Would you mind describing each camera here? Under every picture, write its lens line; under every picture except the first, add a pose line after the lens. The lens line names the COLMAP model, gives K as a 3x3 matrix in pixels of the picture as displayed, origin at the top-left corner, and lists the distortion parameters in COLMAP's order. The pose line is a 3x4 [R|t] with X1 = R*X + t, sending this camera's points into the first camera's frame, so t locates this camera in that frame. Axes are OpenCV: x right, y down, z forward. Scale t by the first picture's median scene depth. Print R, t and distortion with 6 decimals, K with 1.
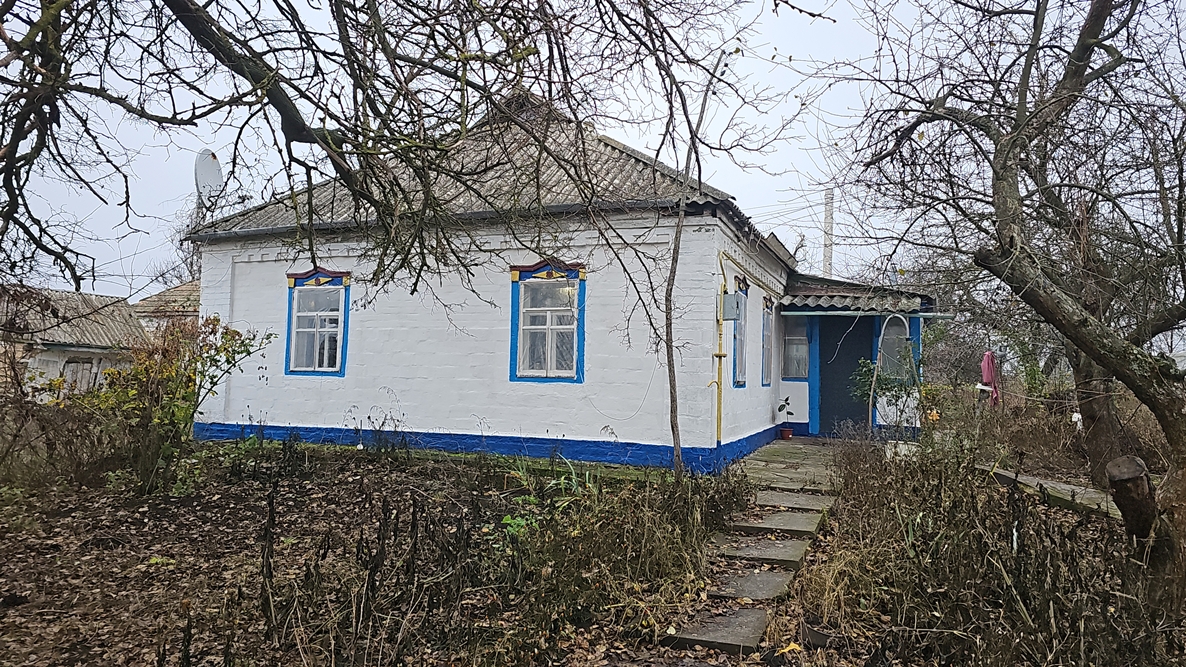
lens RADIAL K [[814.2, 0, 596.8], [0, 814.2, 322.2], [0, 0, 1]] dist [0.101945, -0.108545]
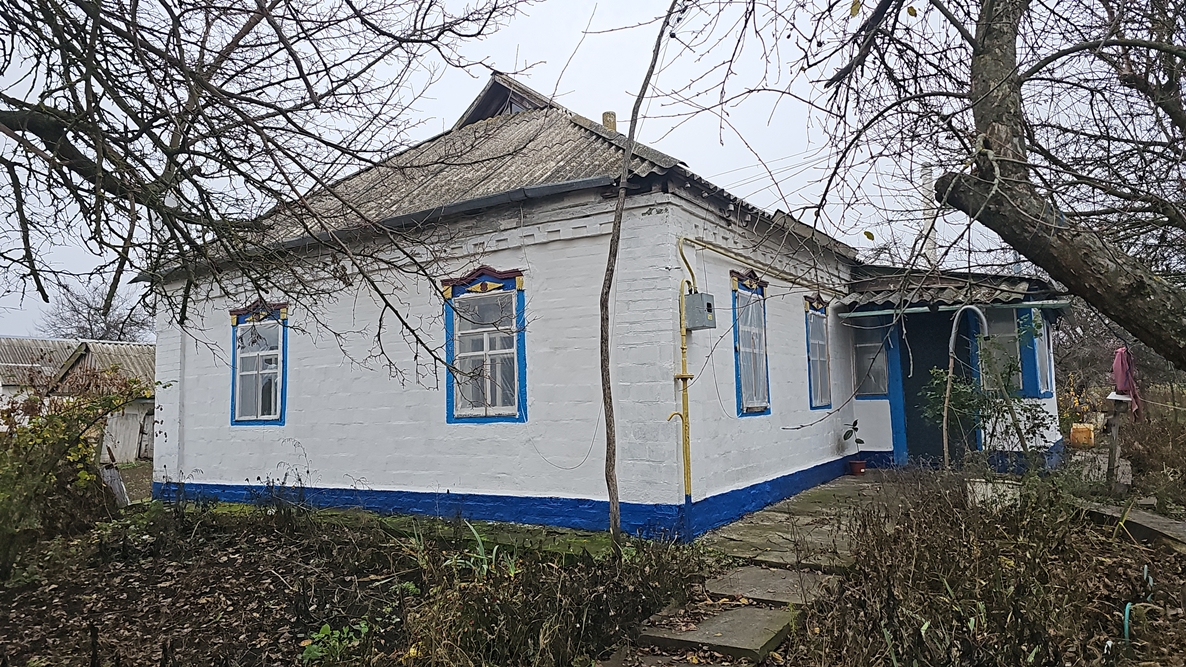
lens RADIAL K [[814.9, 0, 587.2], [0, 814.9, 318.1], [0, 0, 1]] dist [0.093160, -0.092169]
pose [[0.979356, -0.070332, -0.189512, 0.187548], [0.064221, 0.997204, -0.038204, 0.008739], [0.191669, 0.025244, 0.981135, 0.231511]]
